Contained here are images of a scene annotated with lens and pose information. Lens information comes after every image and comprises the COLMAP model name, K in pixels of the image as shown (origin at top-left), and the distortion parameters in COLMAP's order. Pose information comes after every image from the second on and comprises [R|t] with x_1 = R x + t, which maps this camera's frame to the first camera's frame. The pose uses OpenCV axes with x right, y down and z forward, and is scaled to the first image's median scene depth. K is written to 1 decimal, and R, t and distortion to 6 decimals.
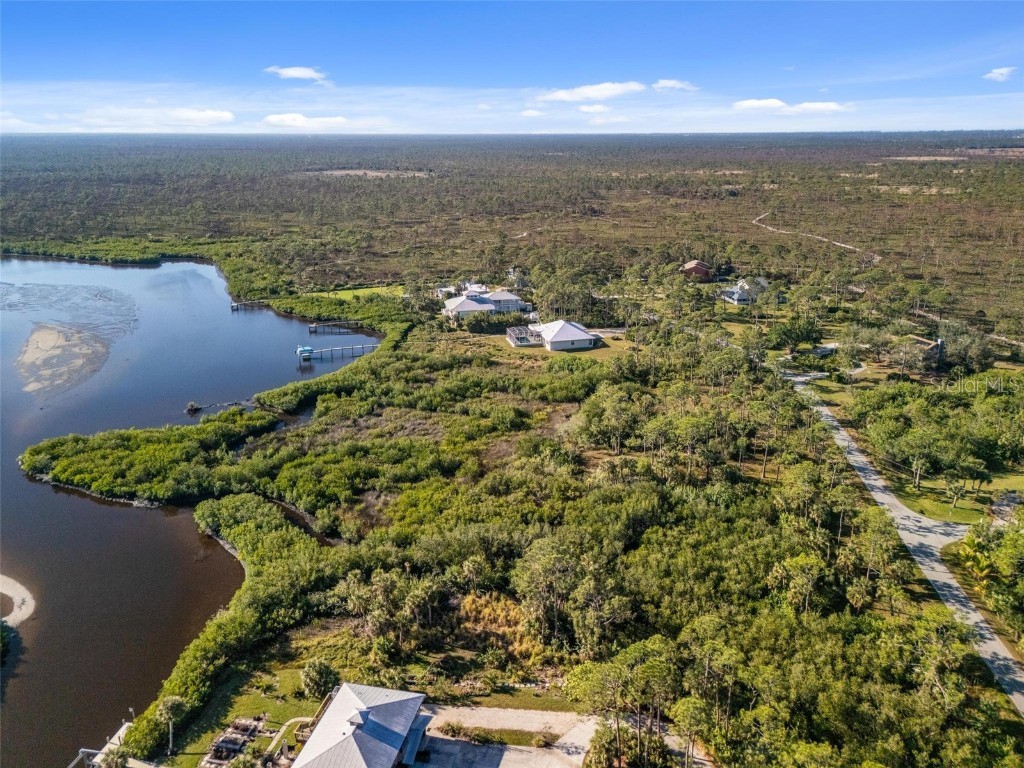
lens RADIAL K [[760.0, 0, 507.5], [0, 760.0, 384.6], [0, 0, 1]] dist [0.058351, -0.041687]
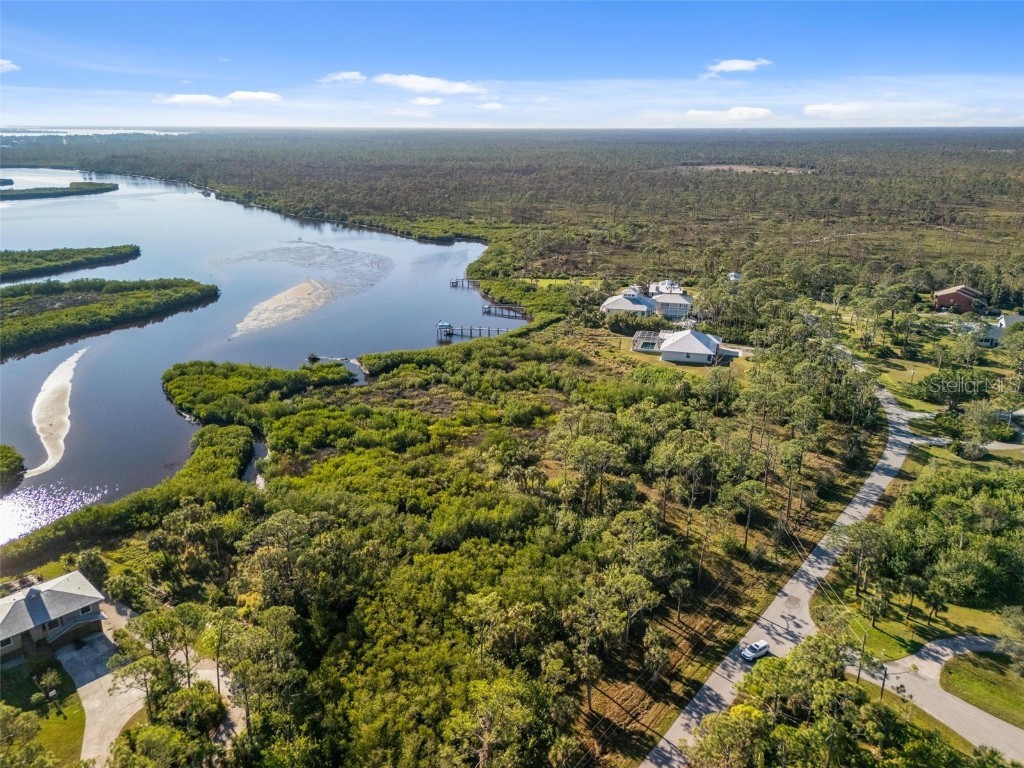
lens RADIAL K [[760.0, 0, 507.5], [0, 760.0, 384.6], [0, 0, 1]] dist [0.058351, -0.041687]
pose [[0.859310, 0.168639, -0.482854, 0.274871], [-0.165429, 0.984974, 0.049602, -0.023722], [0.483963, 0.037254, 0.874295, 0.071238]]
